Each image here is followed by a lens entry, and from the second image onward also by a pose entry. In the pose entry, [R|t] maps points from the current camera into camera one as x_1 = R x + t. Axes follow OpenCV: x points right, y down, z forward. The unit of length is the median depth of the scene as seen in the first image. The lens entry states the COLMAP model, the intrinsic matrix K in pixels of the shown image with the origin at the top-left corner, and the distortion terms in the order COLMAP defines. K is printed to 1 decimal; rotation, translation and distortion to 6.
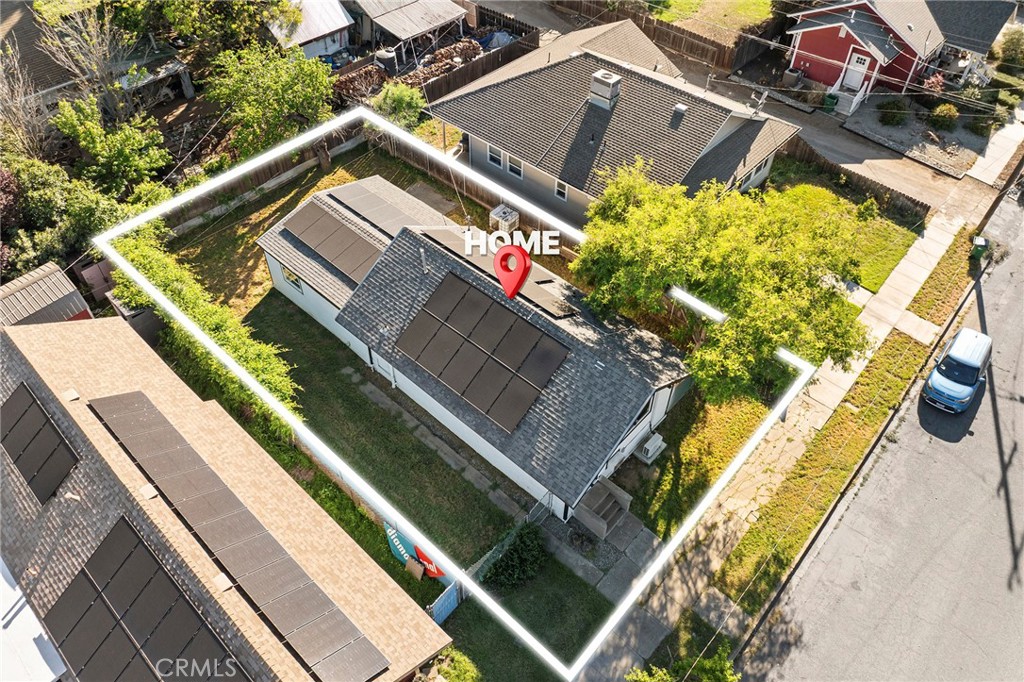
lens RADIAL K [[671.9, 0, 512.0], [0, 671.9, 341.0], [0, 0, 1]] dist [-0.028361, -0.002794]
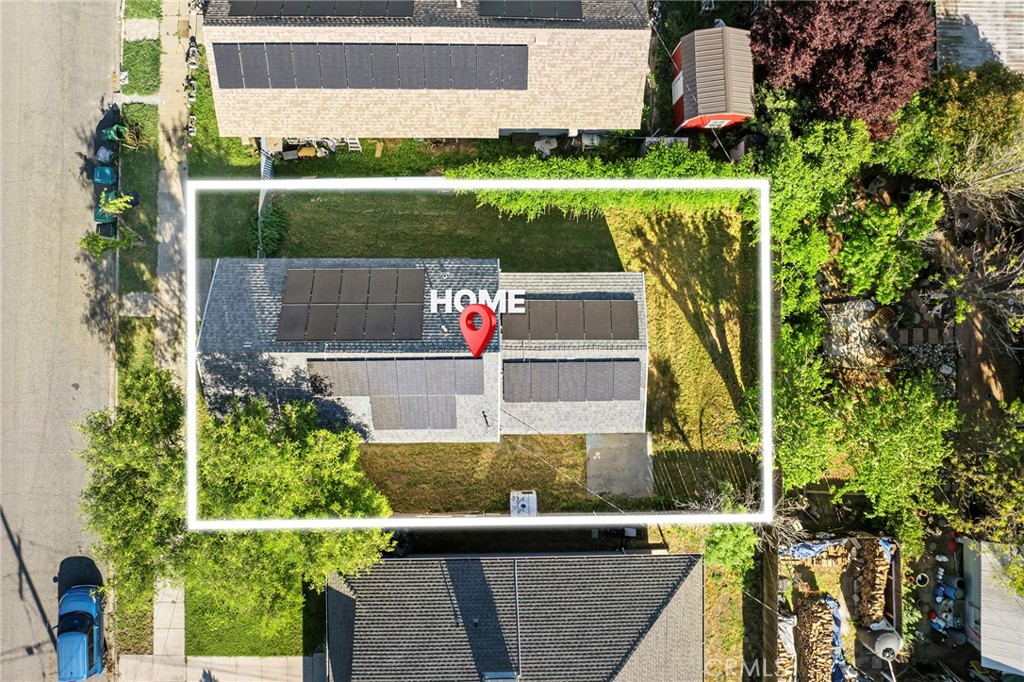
lens RADIAL K [[671.9, 0, 512.0], [0, 671.9, 341.0], [0, 0, 1]] dist [-0.028361, -0.002794]
pose [[-0.738641, 0.672421, -0.047530, -0.139538], [-0.528332, -0.533687, 0.660336, -0.857152], [0.418658, 0.512863, 0.749464, 0.255859]]
